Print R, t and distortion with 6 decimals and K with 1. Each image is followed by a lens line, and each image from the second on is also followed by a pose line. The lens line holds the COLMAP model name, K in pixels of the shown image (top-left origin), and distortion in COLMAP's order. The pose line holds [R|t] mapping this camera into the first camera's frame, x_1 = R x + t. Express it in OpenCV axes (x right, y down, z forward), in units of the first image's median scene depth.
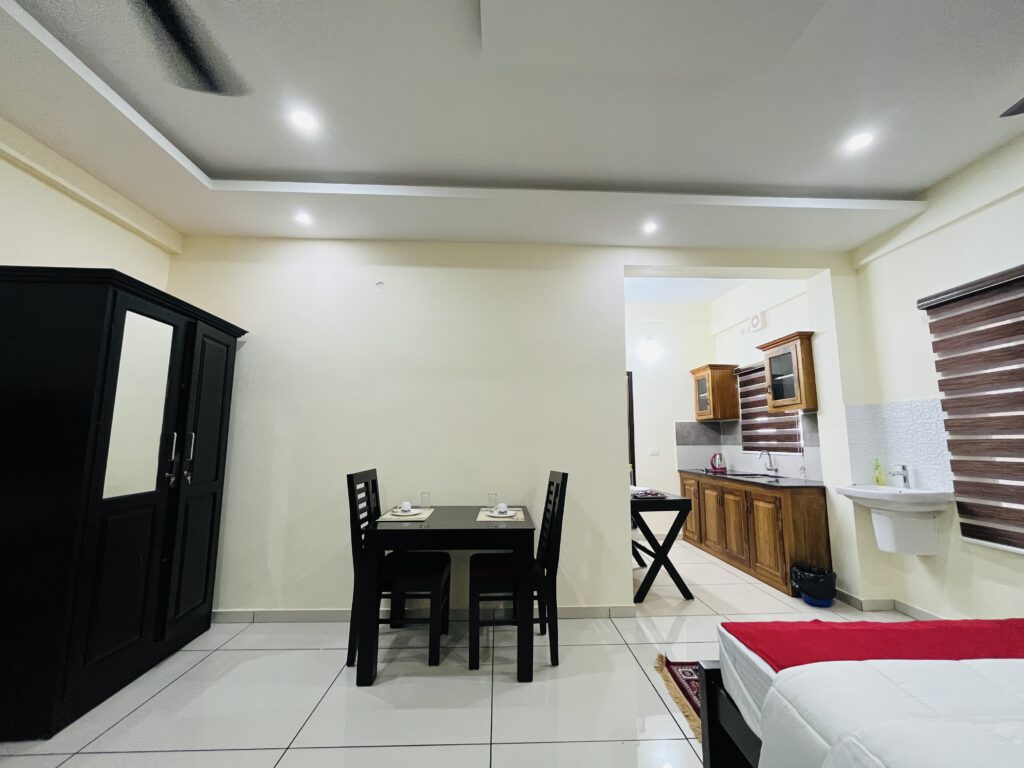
lens RADIAL K [[410.1, 0, 518.0], [0, 410.1, 387.1], [0, 0, 1]] dist [0.000078, 0.000172]
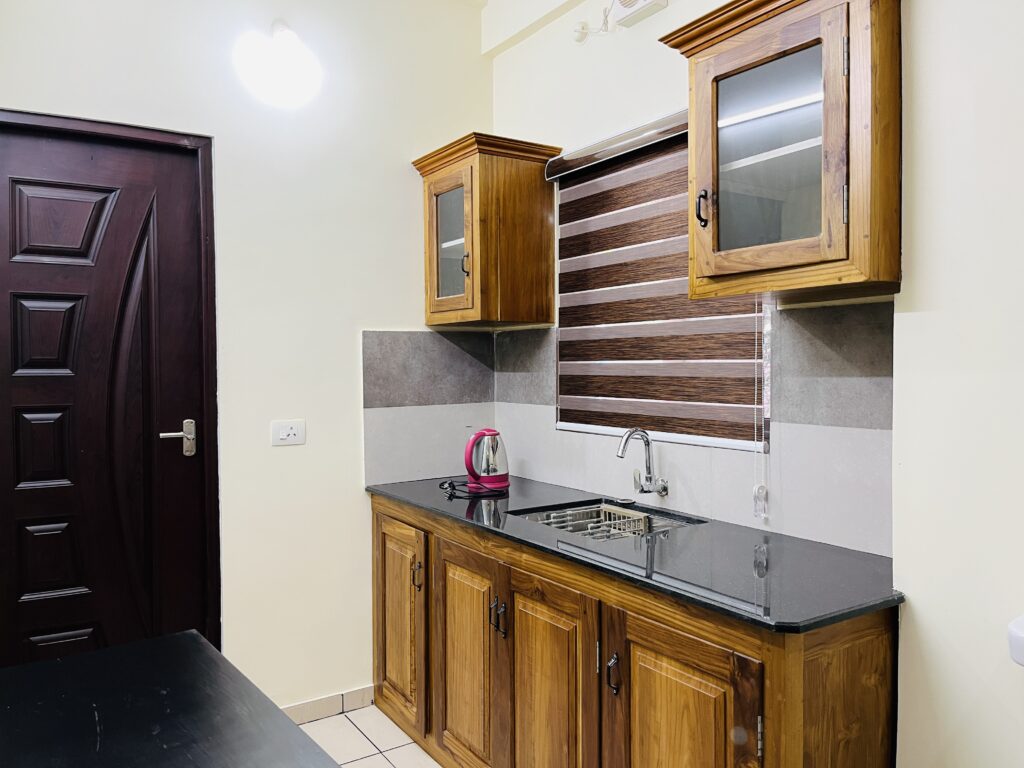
lens RADIAL K [[794.6, 0, 515.1], [0, 794.6, 381.9], [0, 0, 1]] dist [0.044558, -0.012078]
pose [[0.862570, -0.024482, 0.505345, 0.203394], [-0.052937, 0.988979, 0.138269, 0.039209], [-0.503161, -0.146018, 0.851768, 0.487254]]
